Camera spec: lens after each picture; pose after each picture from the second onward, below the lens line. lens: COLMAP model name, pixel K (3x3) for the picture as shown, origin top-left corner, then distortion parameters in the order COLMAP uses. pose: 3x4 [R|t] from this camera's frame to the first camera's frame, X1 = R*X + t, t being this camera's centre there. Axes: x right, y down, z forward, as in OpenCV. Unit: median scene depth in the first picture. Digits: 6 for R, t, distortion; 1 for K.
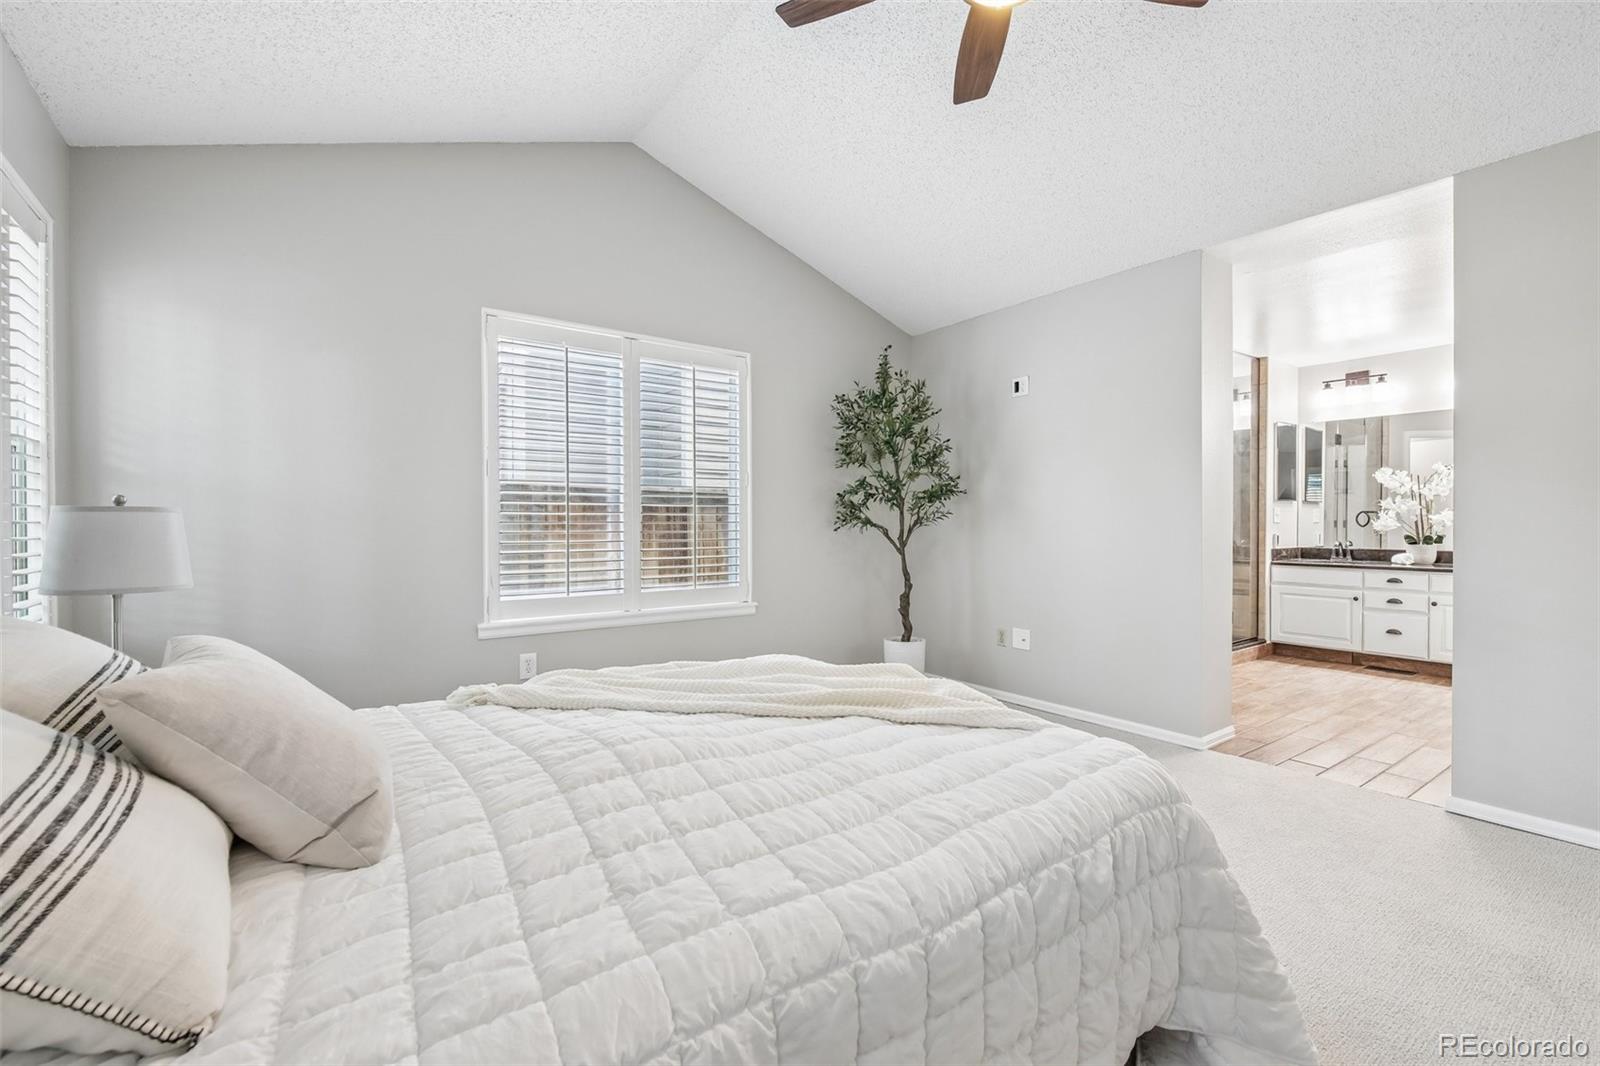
lens RADIAL K [[693.2, 0, 824.6], [0, 693.2, 528.6], [0, 0, 1]] dist [0.010234, -0.001759]
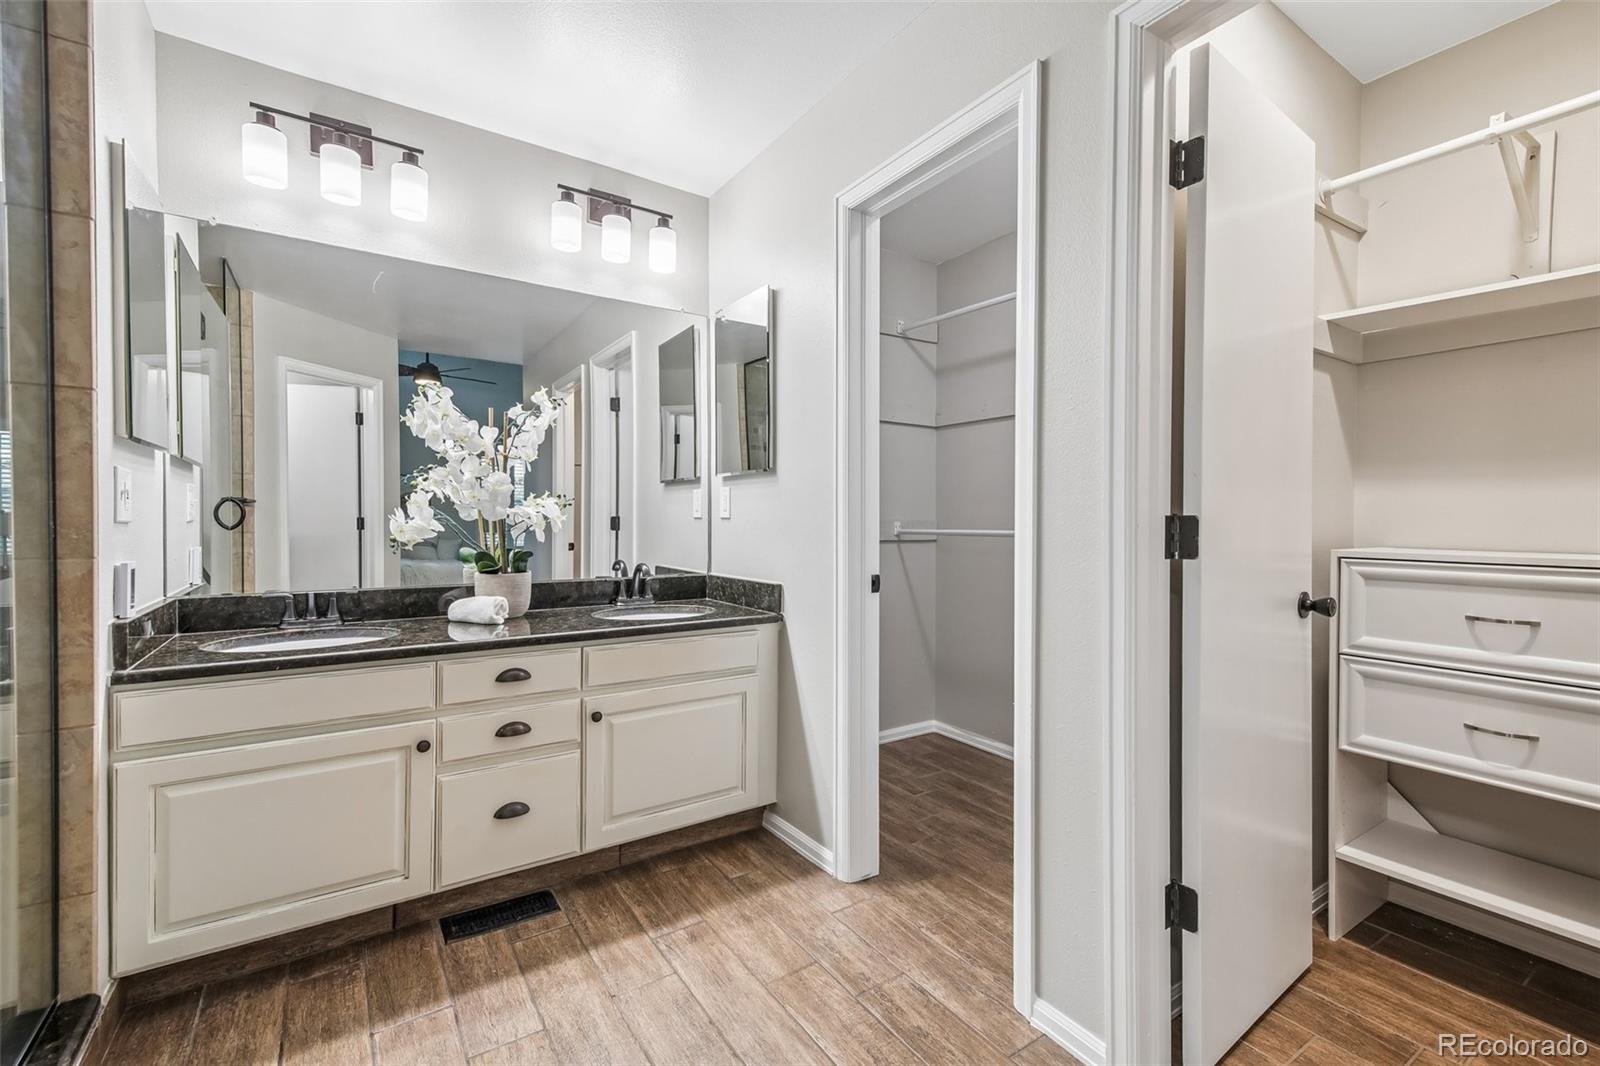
lens RADIAL K [[693.2, 0, 790.1], [0, 693.2, 527.5], [0, 0, 1]] dist [0.010234, -0.001759]
pose [[0.061496, -0.012410, 0.998030, 0.415058], [0.005653, 0.999911, 0.012085, -0.008692], [-0.998091, 0.004898, 0.061561, 0.761327]]
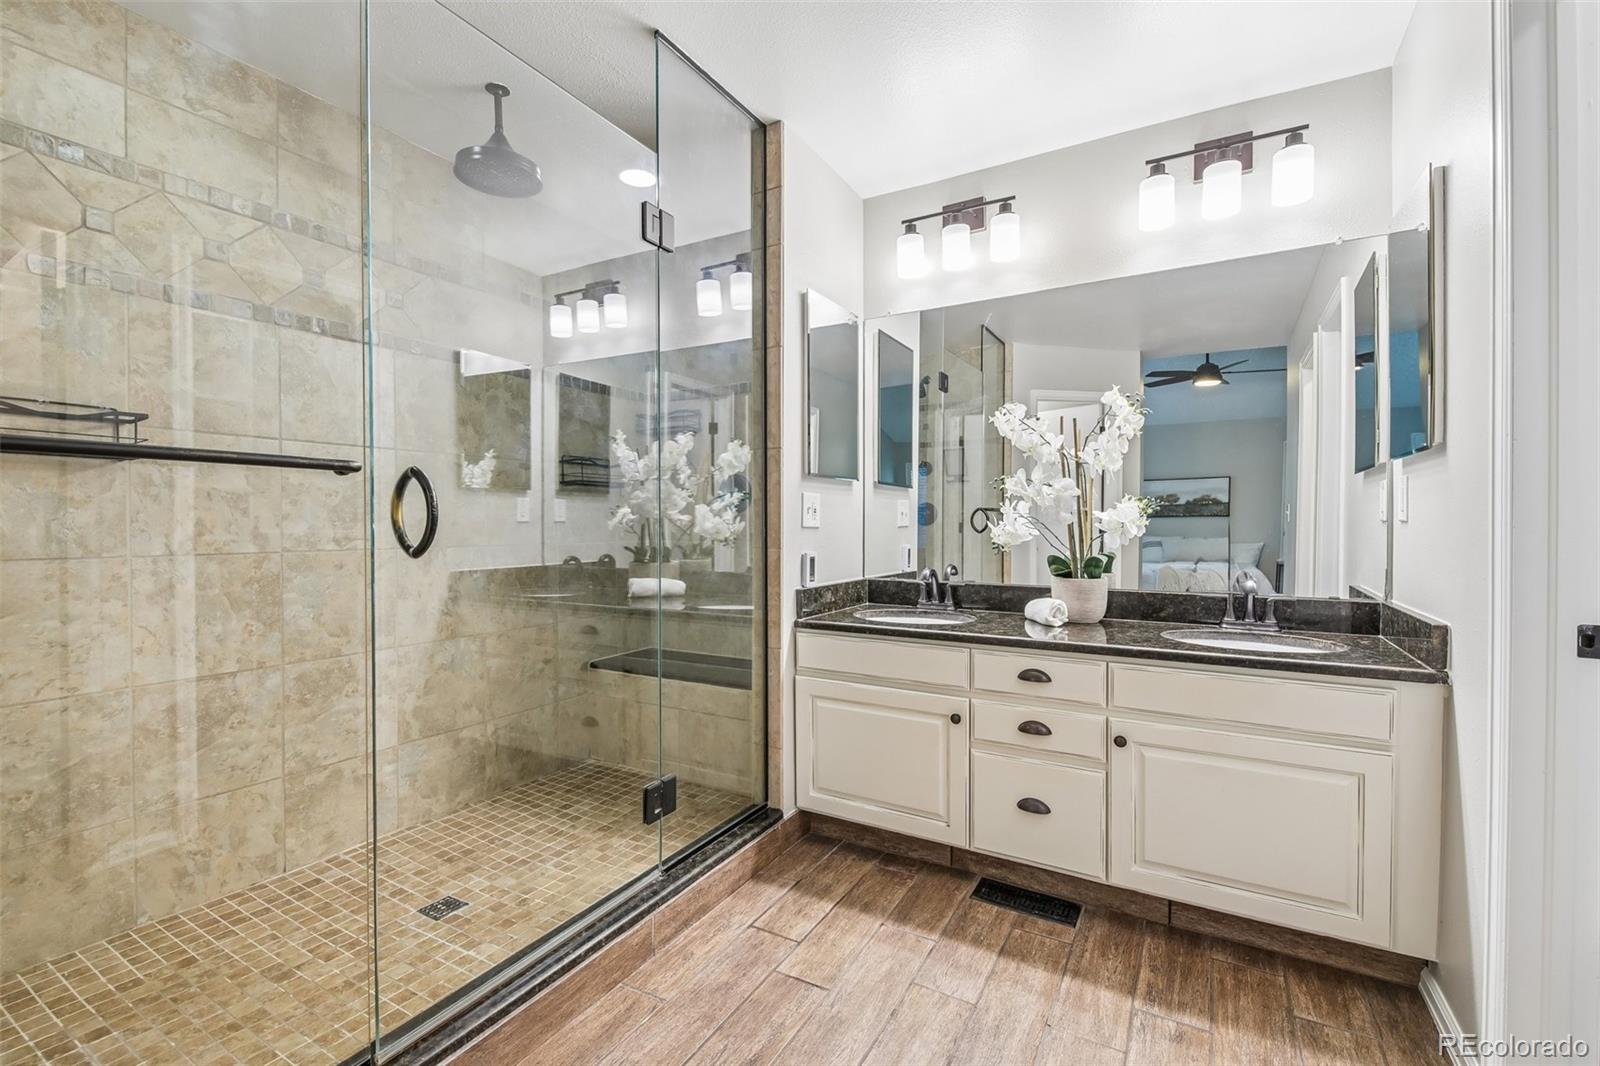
lens RADIAL K [[693.2, 0, 804.6], [0, 693.2, 536.3], [0, 0, 1]] dist [0.010234, -0.001759]
pose [[0.922124, -0.006580, 0.386838, 0.504185], [0.004250, 0.999967, 0.006877, -0.006396], [-0.386871, -0.004698, 0.922122, 0.635933]]
